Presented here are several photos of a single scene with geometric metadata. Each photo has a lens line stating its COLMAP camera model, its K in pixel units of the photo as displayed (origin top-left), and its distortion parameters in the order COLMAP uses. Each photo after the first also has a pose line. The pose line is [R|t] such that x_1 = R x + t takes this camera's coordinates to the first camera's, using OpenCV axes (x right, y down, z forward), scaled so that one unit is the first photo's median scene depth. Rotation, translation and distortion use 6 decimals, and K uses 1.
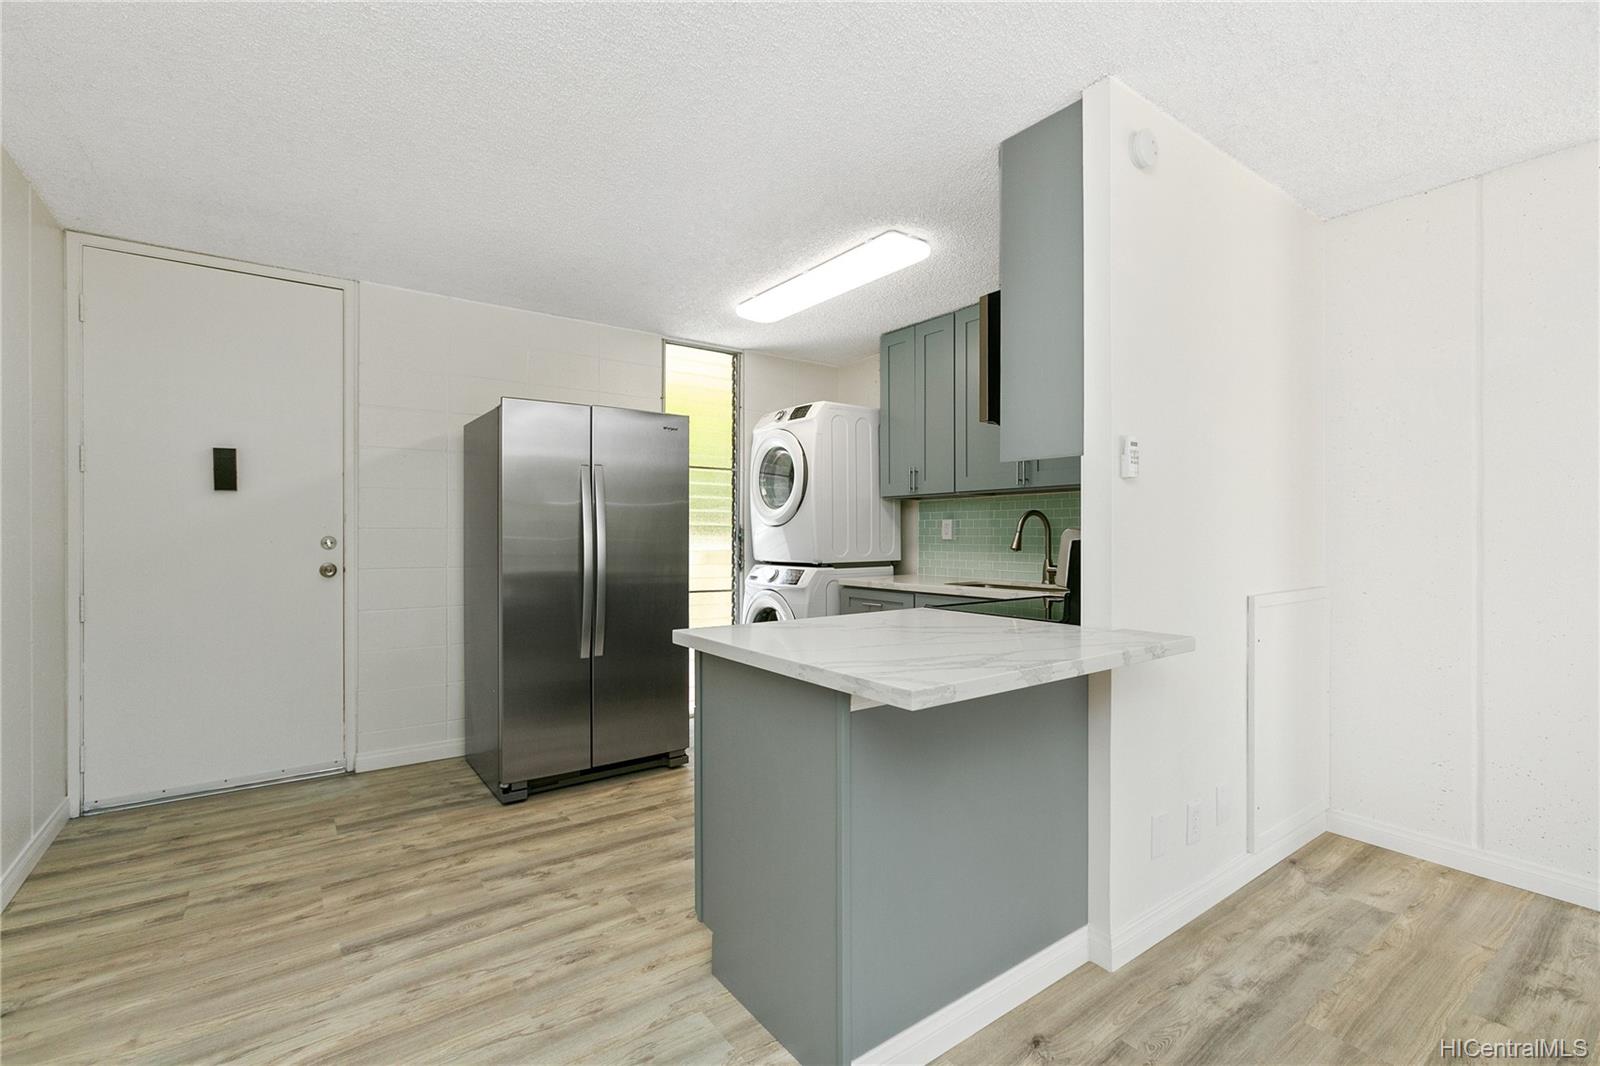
lens RADIAL K [[719.6, 0, 800.0], [0, 719.6, 533.0], [0, 0, 1]] dist [-0.035605, 0.000147]
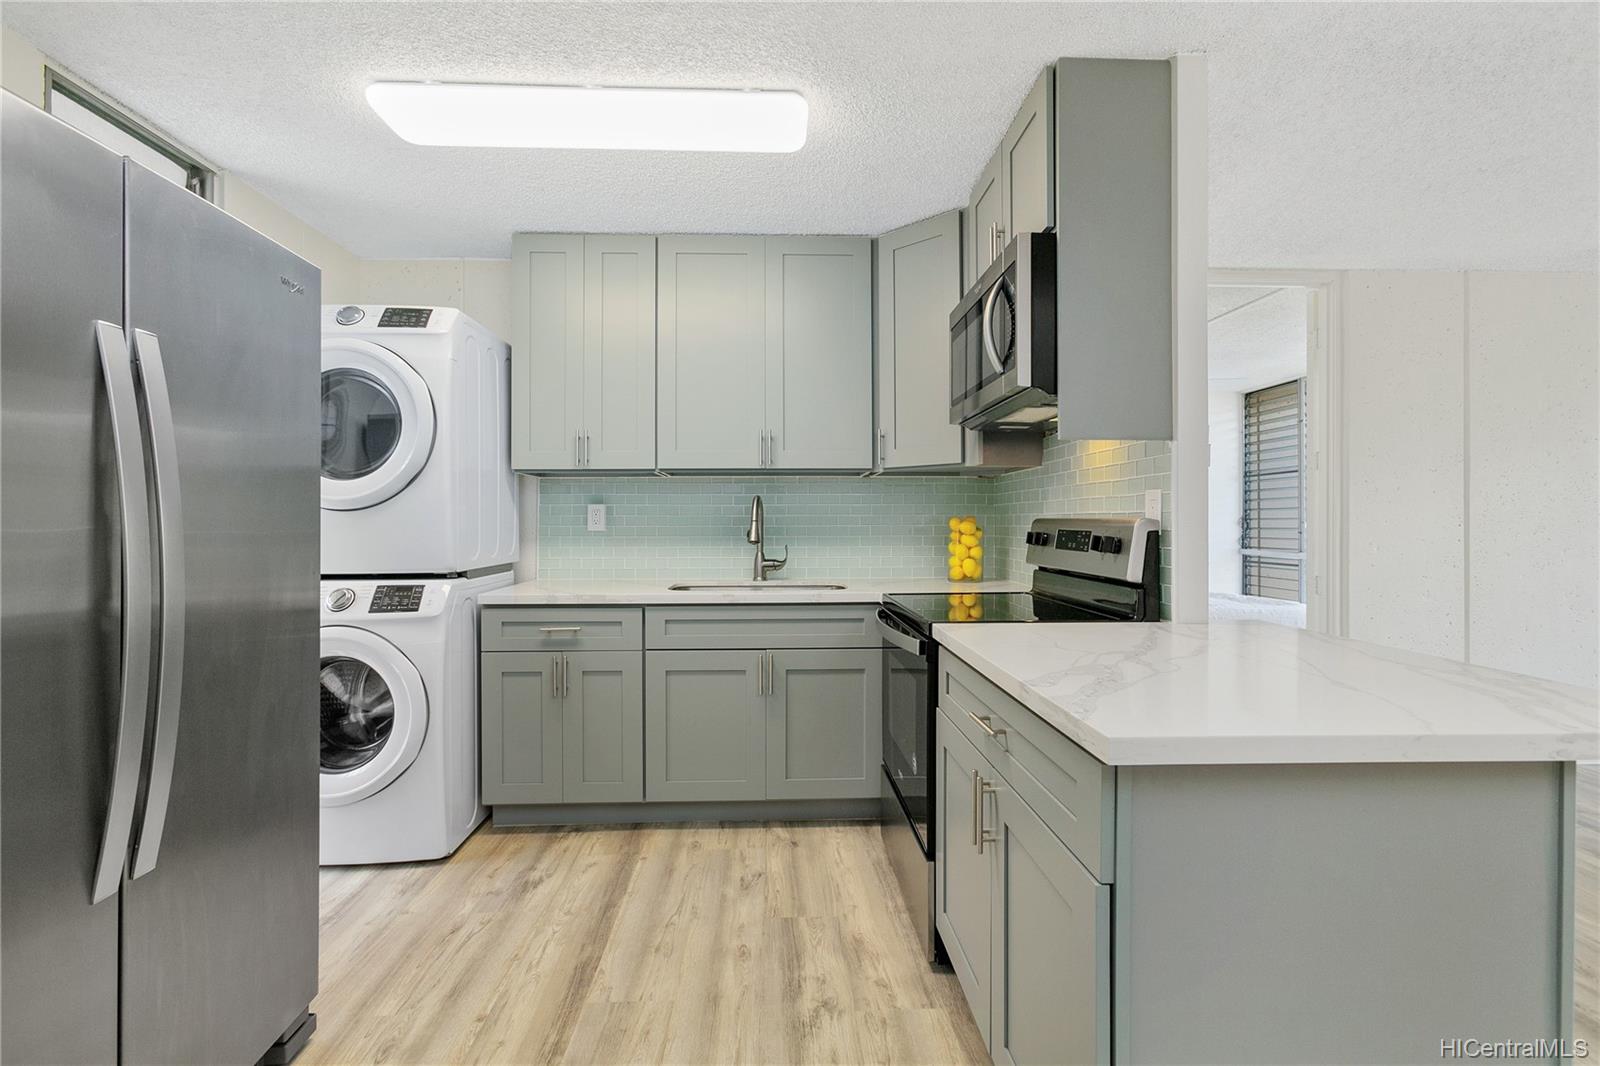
lens RADIAL K [[710.4, 0, 796.3], [0, 710.4, 517.4], [0, 0, 1]] dist [0.001414, 0.000418]
pose [[0.553500, 0.004789, 0.832835, -0.308785], [0.000453, 0.999982, -0.006051, -0.000793], [-0.832849, 0.003726, 0.553488, 0.418694]]
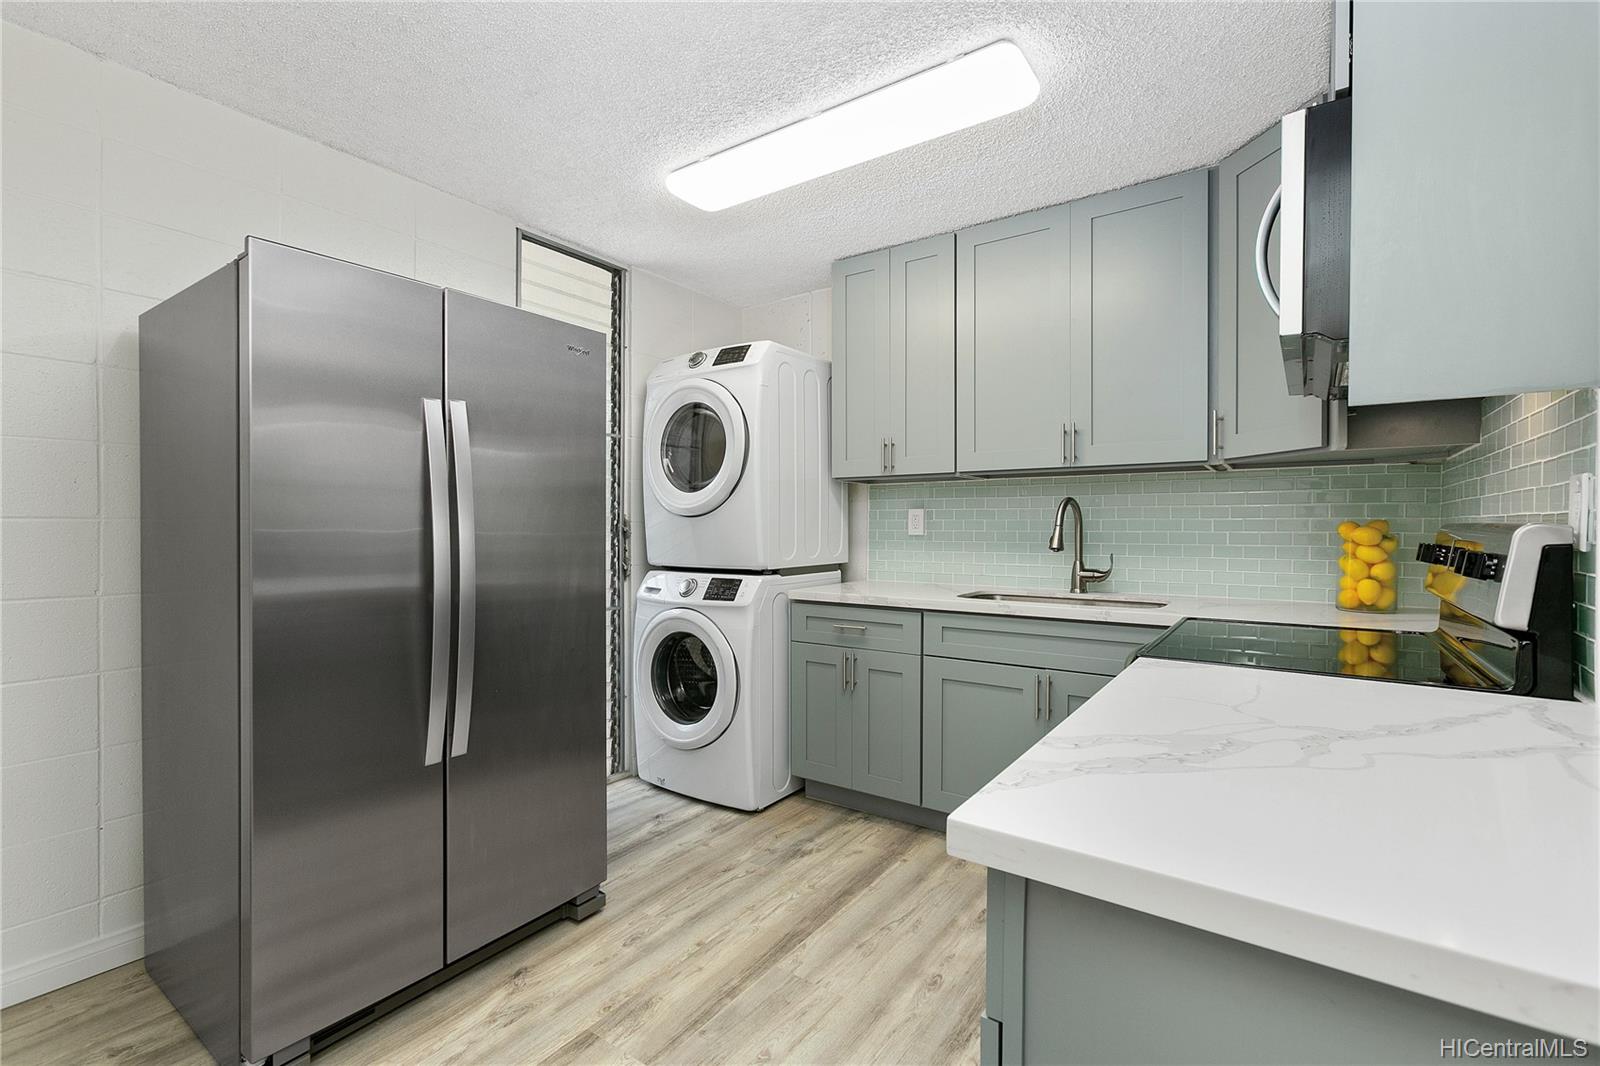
lens RADIAL K [[713.0, 0, 800.6], [0, 713.0, 529.5], [0, 0, 1]] dist [-0.009242, 0.000514]
pose [[0.946731, 0.000652, 0.322026, -0.162698], [-0.002356, 0.999985, 0.004902, -0.000684], [-0.322018, -0.005400, 0.946718, 0.320510]]
